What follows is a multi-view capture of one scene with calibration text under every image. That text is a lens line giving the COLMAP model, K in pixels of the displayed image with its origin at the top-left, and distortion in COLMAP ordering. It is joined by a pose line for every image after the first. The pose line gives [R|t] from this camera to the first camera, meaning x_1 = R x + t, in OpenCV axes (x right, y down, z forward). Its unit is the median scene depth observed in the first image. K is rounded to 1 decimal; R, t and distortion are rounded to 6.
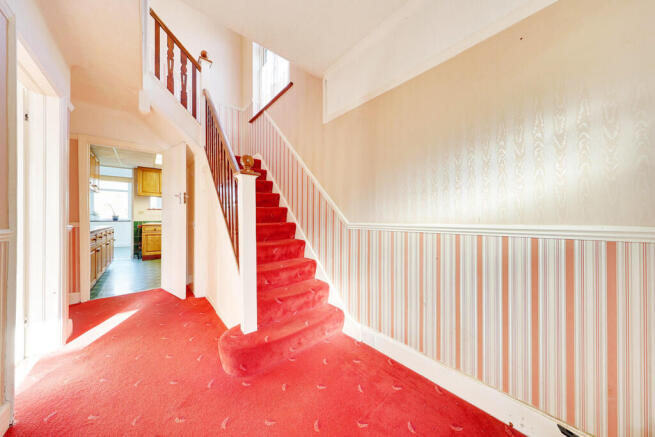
lens RADIAL K [[208.8, 0, 327.8], [0, 208.8, 217.8], [0, 0, 1]] dist [-0.000198, -0.000004]
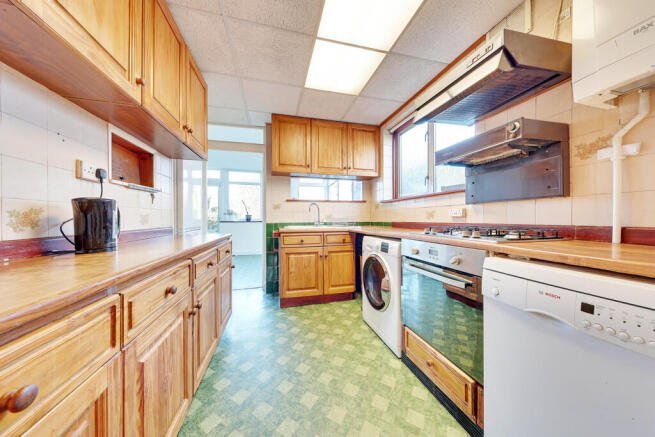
lens RADIAL K [[208.8, 0, 326.2], [0, 208.8, 218.3], [0, 0, 1]] dist [-0.000198, -0.000004]
pose [[0.893761, 0.001239, -0.448542, -0.549351], [-0.001426, 0.999999, -0.000079, 0.003598], [0.448541, 0.000711, 0.893762, 0.587260]]
